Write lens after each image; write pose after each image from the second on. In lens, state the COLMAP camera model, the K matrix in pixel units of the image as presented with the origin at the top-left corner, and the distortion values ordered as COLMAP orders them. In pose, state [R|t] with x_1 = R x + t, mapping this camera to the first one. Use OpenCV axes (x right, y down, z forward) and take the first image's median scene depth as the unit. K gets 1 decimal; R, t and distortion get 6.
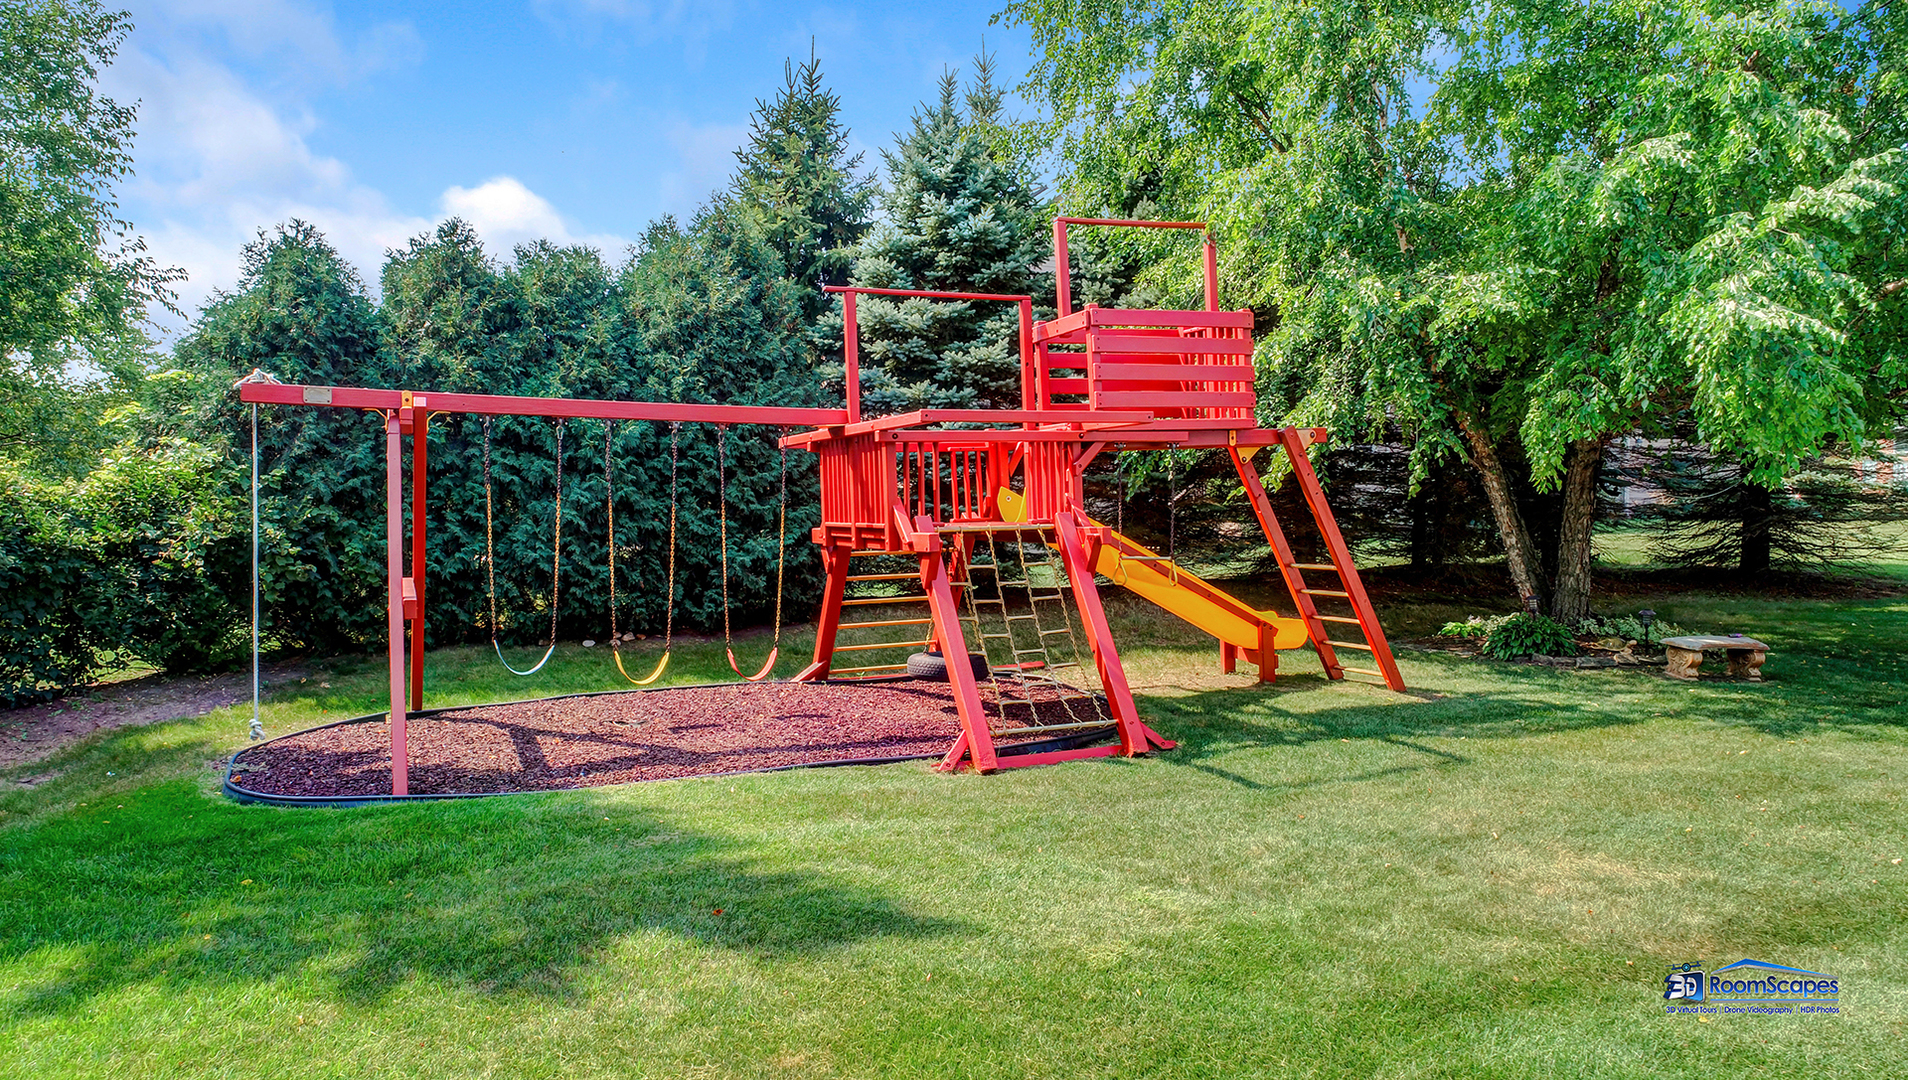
lens RADIAL K [[1309.7, 0, 956.0], [0, 1309.7, 530.5], [0, 0, 1]] dist [0.000840, 0.004057]
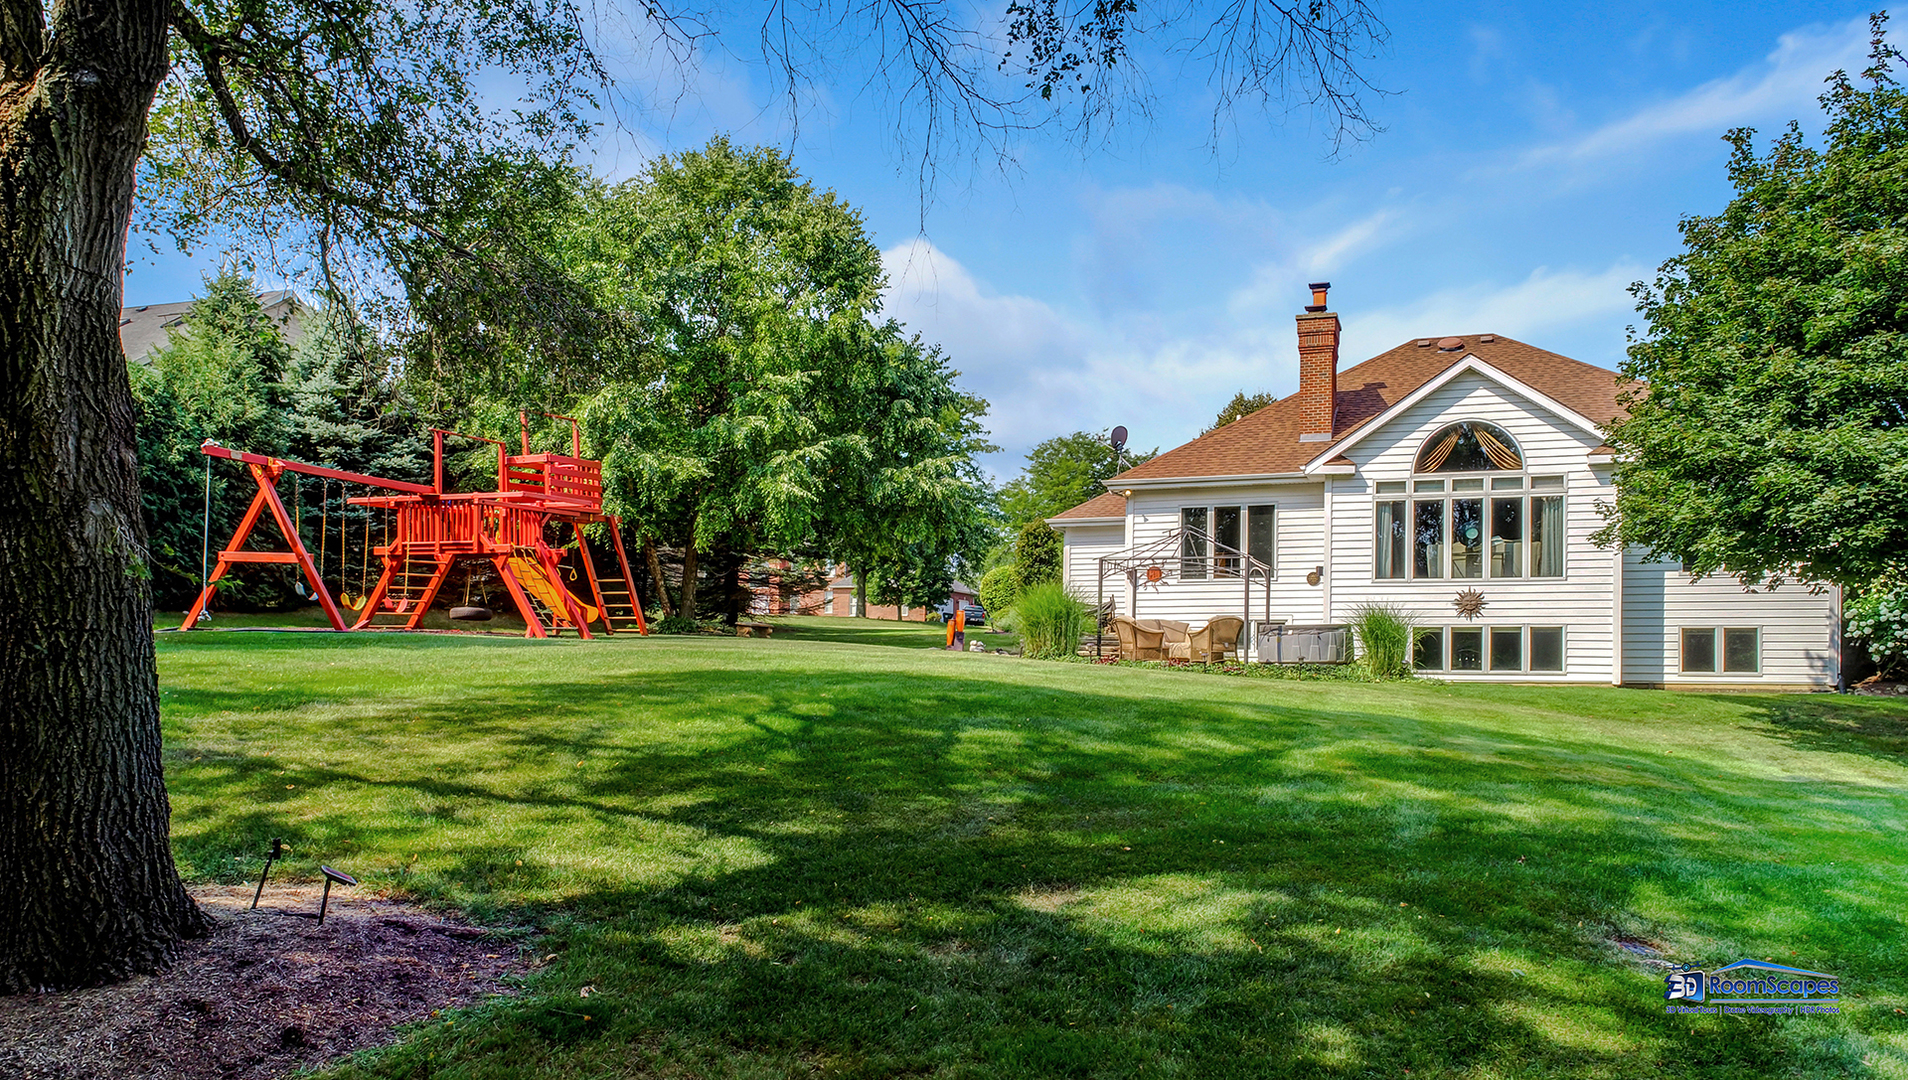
lens RADIAL K [[1309.7, 0, 956.0], [0, 1309.7, 530.5], [0, 0, 1]] dist [0.000840, 0.004057]
pose [[0.730750, 0.076906, 0.678300, -0.932478], [-0.012535, 0.994978, -0.099308, 0.182282], [-0.682531, 0.064067, 0.728044, -1.169187]]
